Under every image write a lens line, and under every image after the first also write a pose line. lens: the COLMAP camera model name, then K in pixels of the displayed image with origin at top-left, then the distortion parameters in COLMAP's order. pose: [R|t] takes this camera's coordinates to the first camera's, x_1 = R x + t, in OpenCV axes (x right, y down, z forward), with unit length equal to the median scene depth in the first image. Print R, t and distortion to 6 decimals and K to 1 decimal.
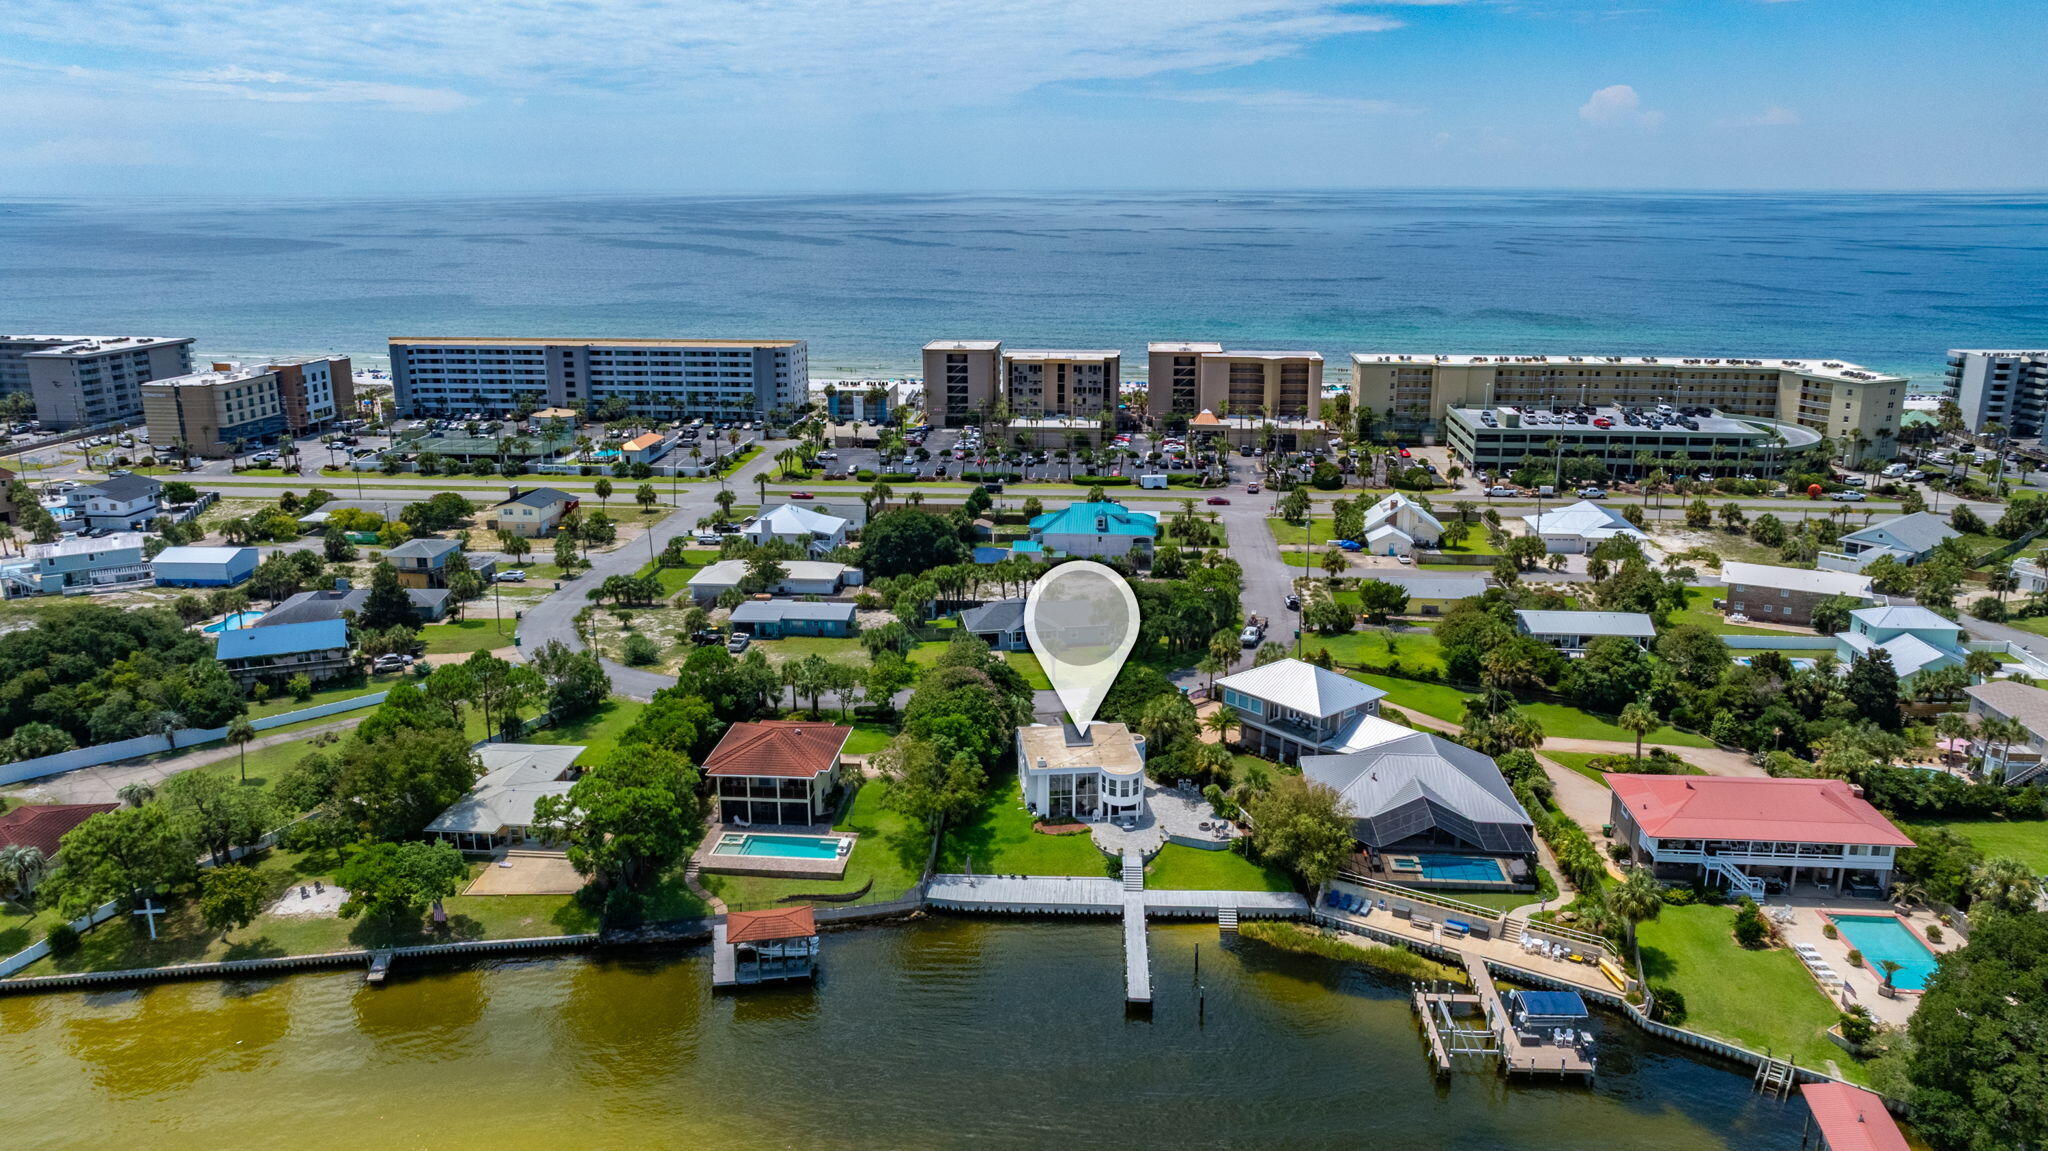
lens RADIAL K [[1448.6, 0, 1026.8], [0, 1448.6, 576.3], [0, 0, 1]] dist [-0.035529, 0.028974]
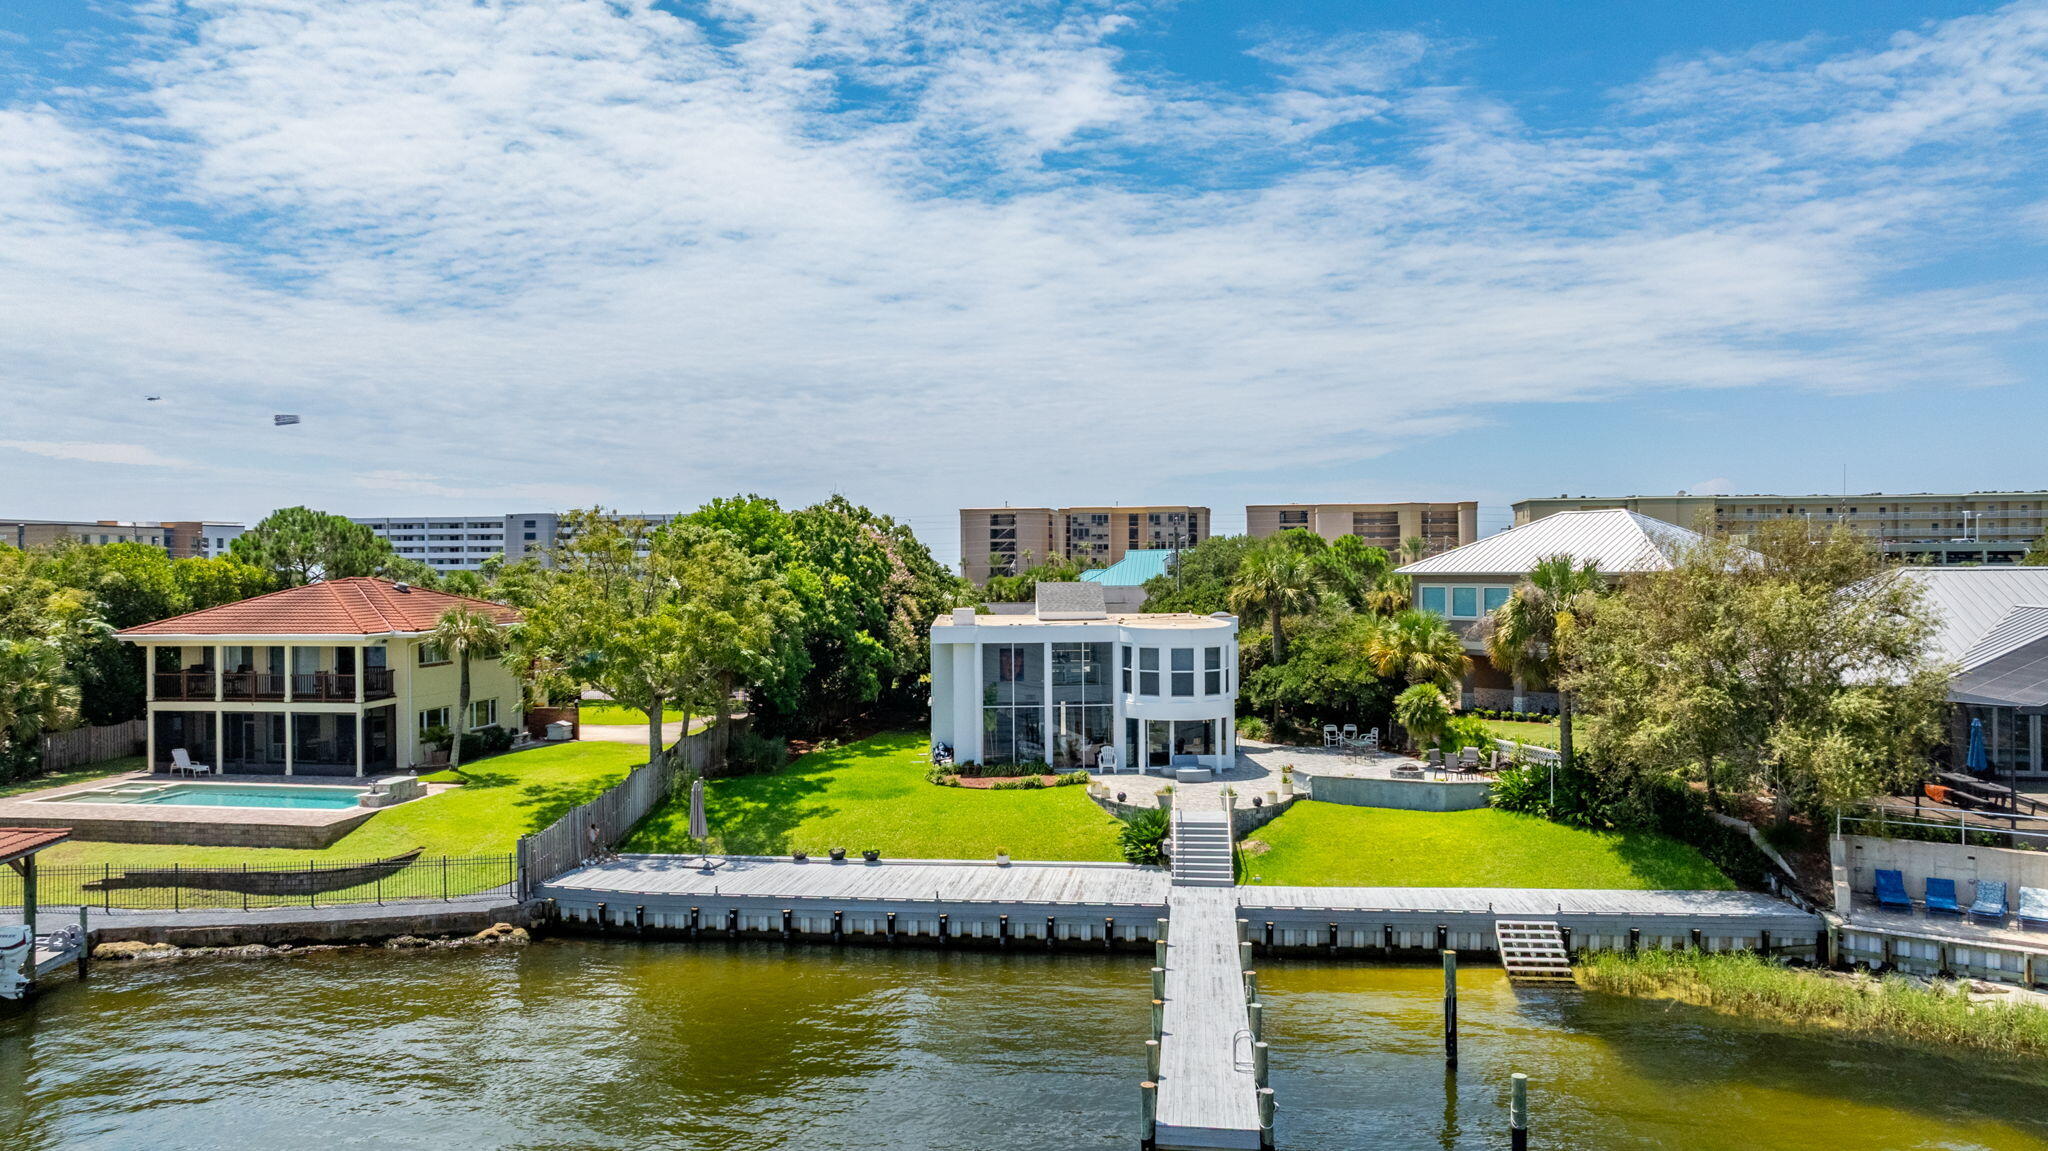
lens RADIAL K [[1448.6, 0, 1026.6], [0, 1448.6, 596.7], [0, 0, 1]] dist [-0.035529, 0.028974]
pose [[0.997462, -0.004030, -0.071089, 0.042012], [-0.013485, 0.969637, -0.244176, 0.168878], [0.069914, 0.244515, 0.967122, 0.491200]]
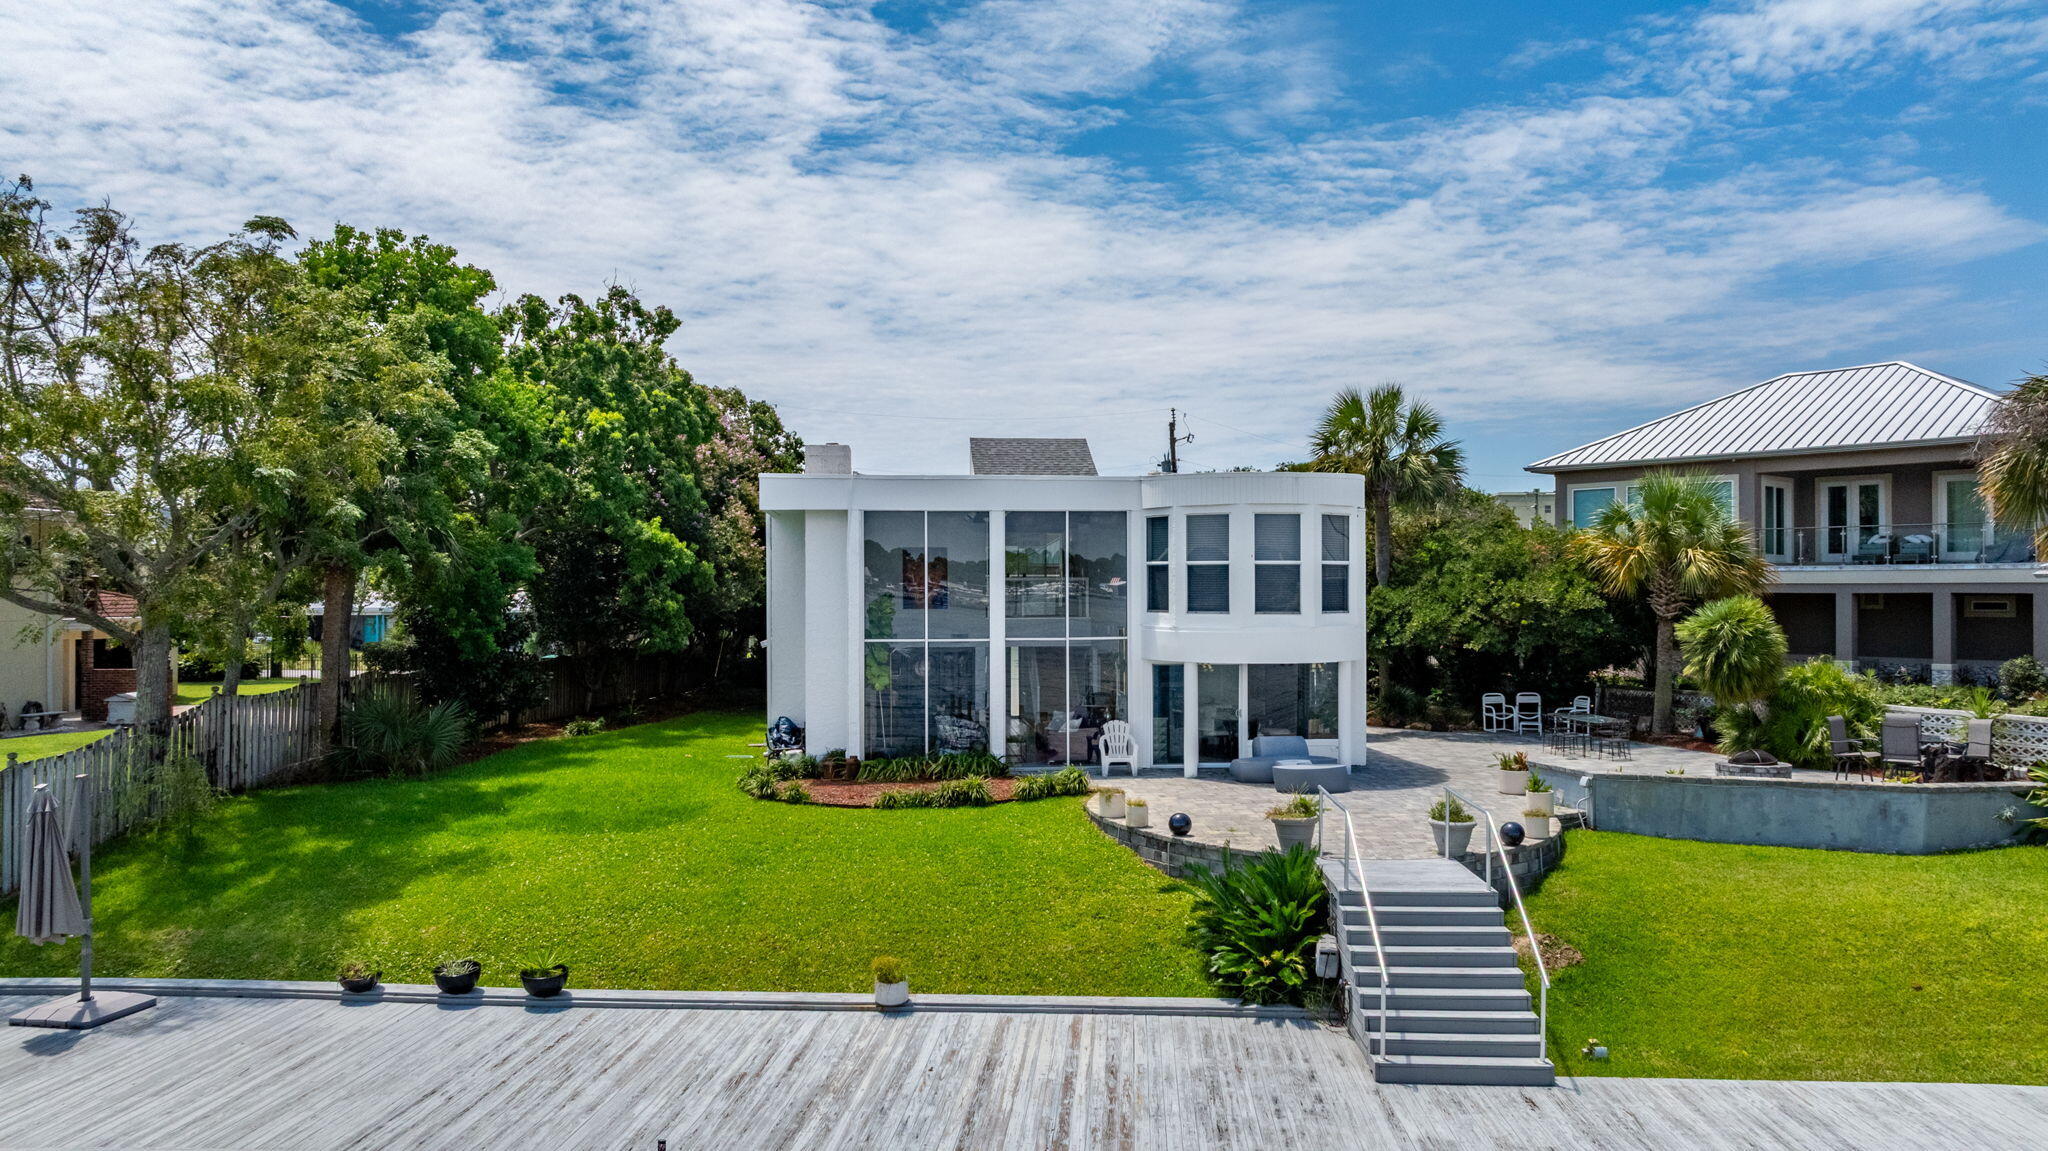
lens RADIAL K [[1448.6, 0, 1018.5], [0, 1448.6, 565.4], [0, 0, 1]] dist [-0.035529, 0.028974]
pose [[0.999768, -0.001300, -0.021490, 0.030726], [-0.004817, 0.959358, -0.282152, 0.152359], [0.020984, 0.282190, 0.959129, 0.640193]]
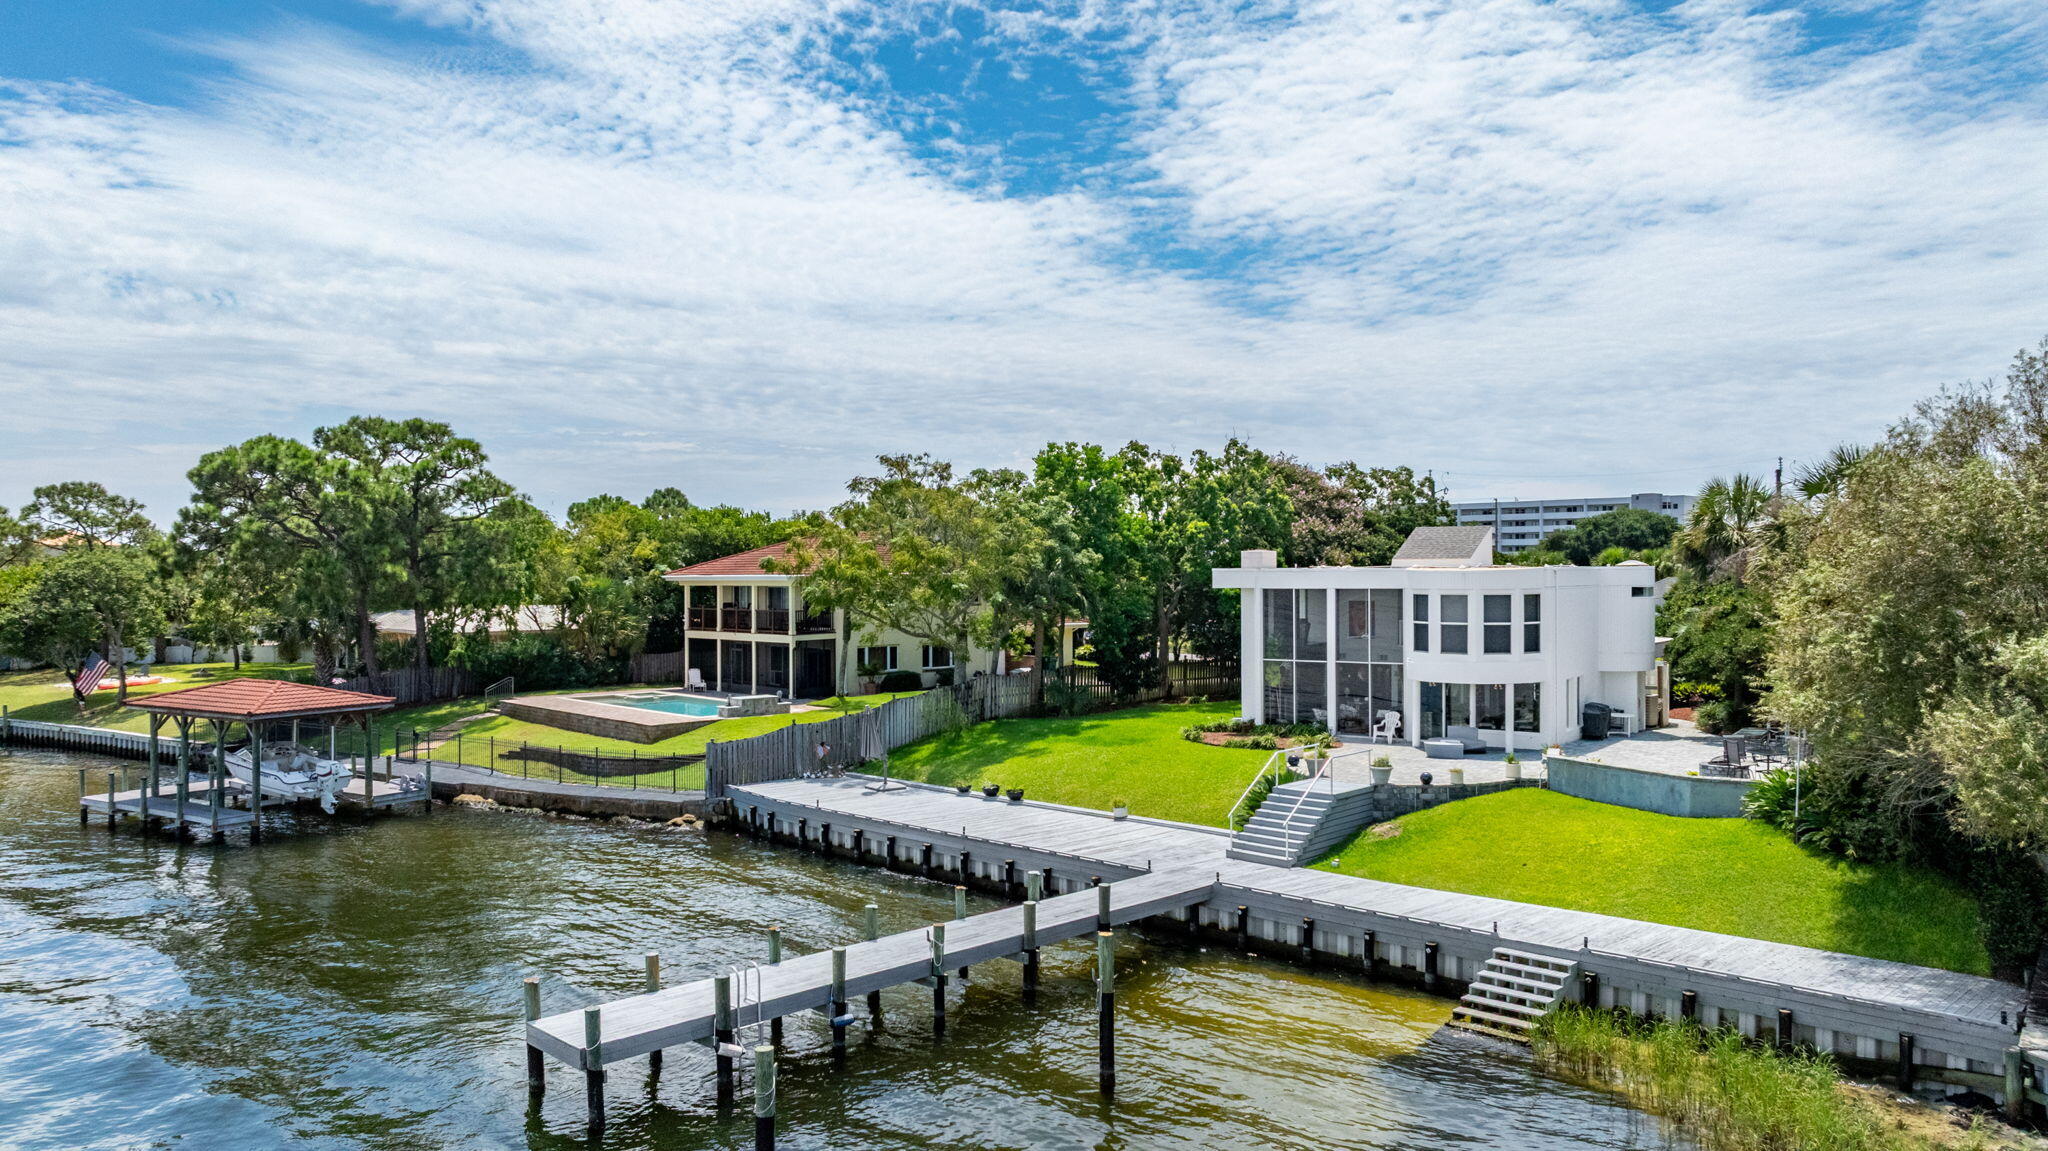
lens RADIAL K [[1448.6, 0, 1008.8], [0, 1448.6, 530.6], [0, 0, 1]] dist [-0.035529, 0.028974]
pose [[0.738382, -0.020612, -0.674068, 0.155226], [-0.176522, 0.958777, -0.222682, 0.163306], [0.650870, 0.283412, 0.704305, 0.557862]]
